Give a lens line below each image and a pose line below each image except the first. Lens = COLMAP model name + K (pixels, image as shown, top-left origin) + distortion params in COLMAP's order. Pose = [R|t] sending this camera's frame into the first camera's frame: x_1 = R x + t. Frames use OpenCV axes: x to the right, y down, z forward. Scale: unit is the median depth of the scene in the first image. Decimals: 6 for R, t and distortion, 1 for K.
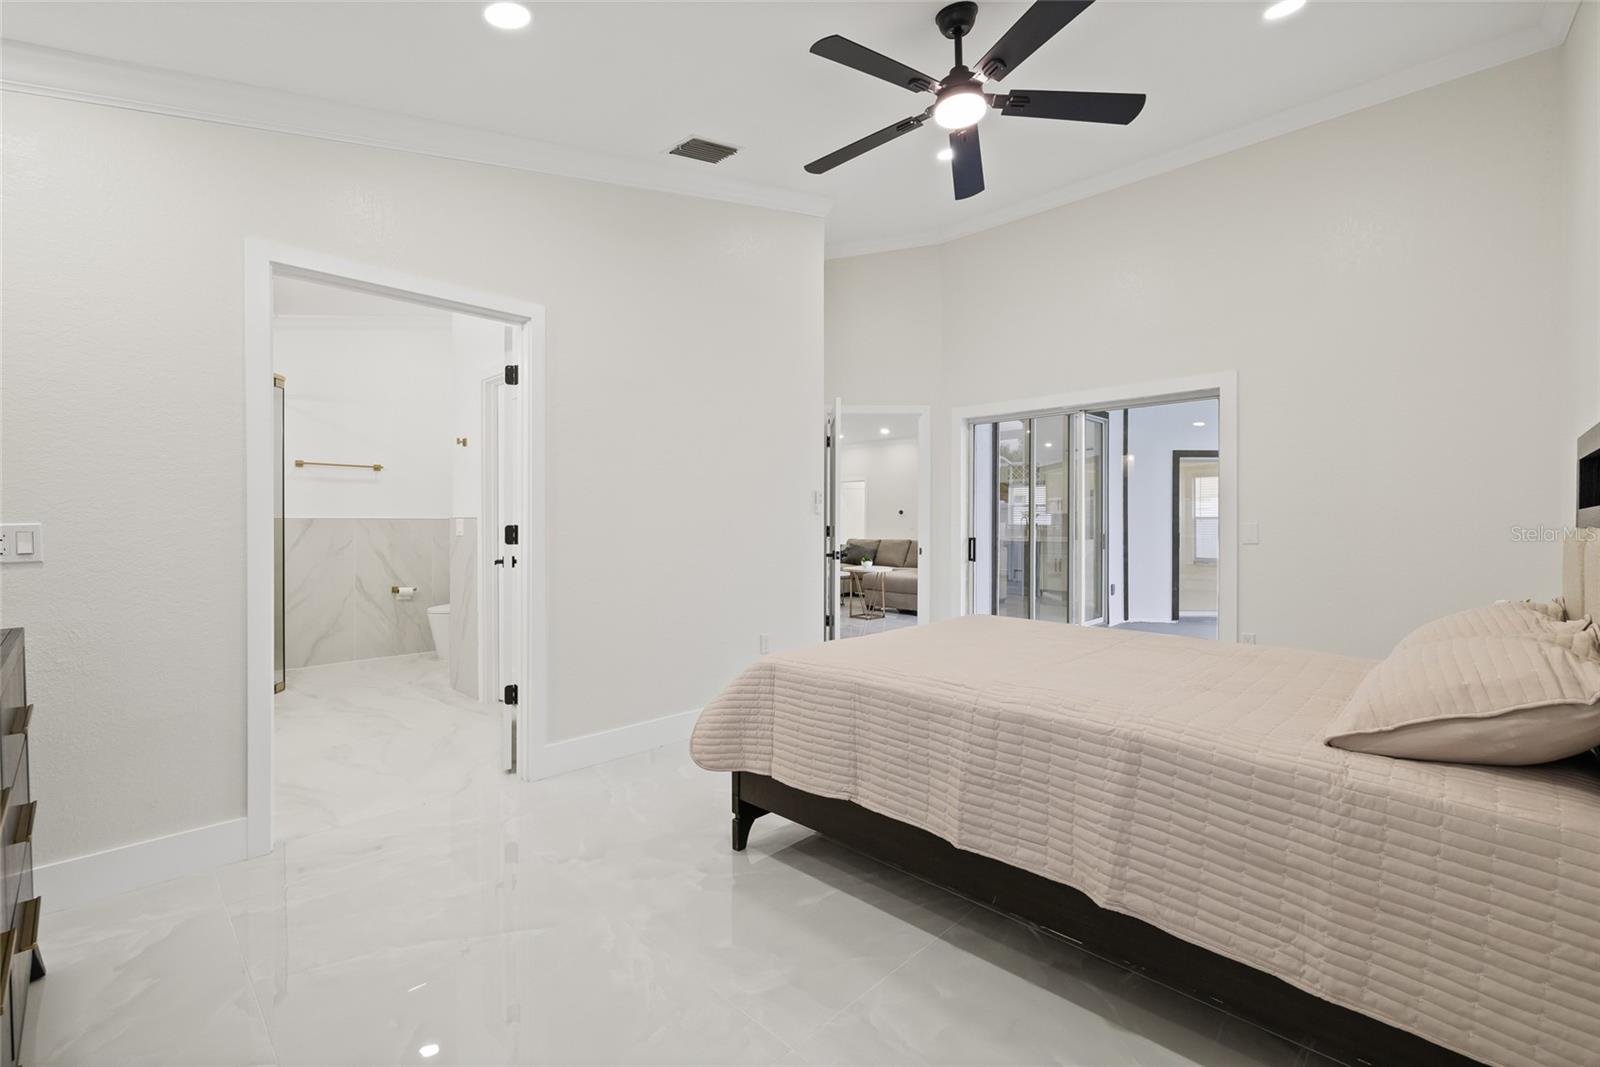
lens RADIAL K [[686.1, 0, 787.0], [0, 686.1, 526.5], [0, 0, 1]] dist [0.001535, -0.000266]
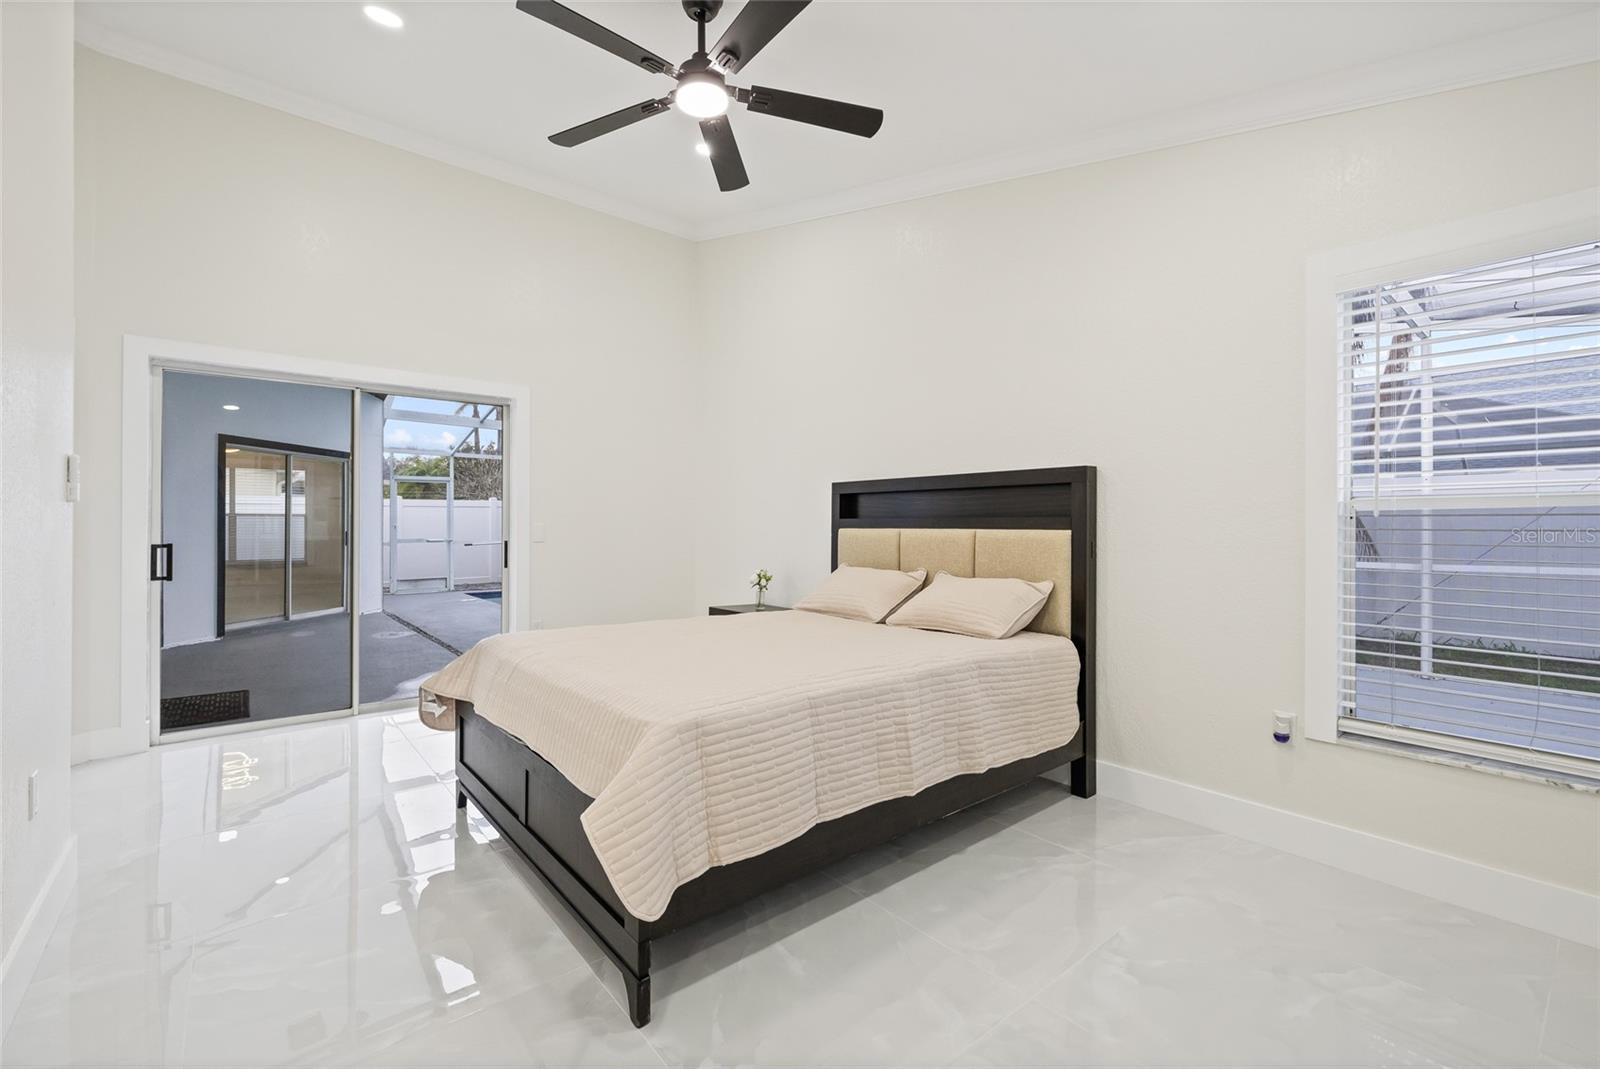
lens RADIAL K [[686.1, 0, 787.2], [0, 686.1, 530.2], [0, 0, 1]] dist [0.001535, -0.000266]
pose [[0.102645, -0.007324, 0.994691, -0.789832], [-0.002087, 0.999969, 0.007578, -0.006334], [-0.994716, -0.002854, 0.102626, 0.891083]]
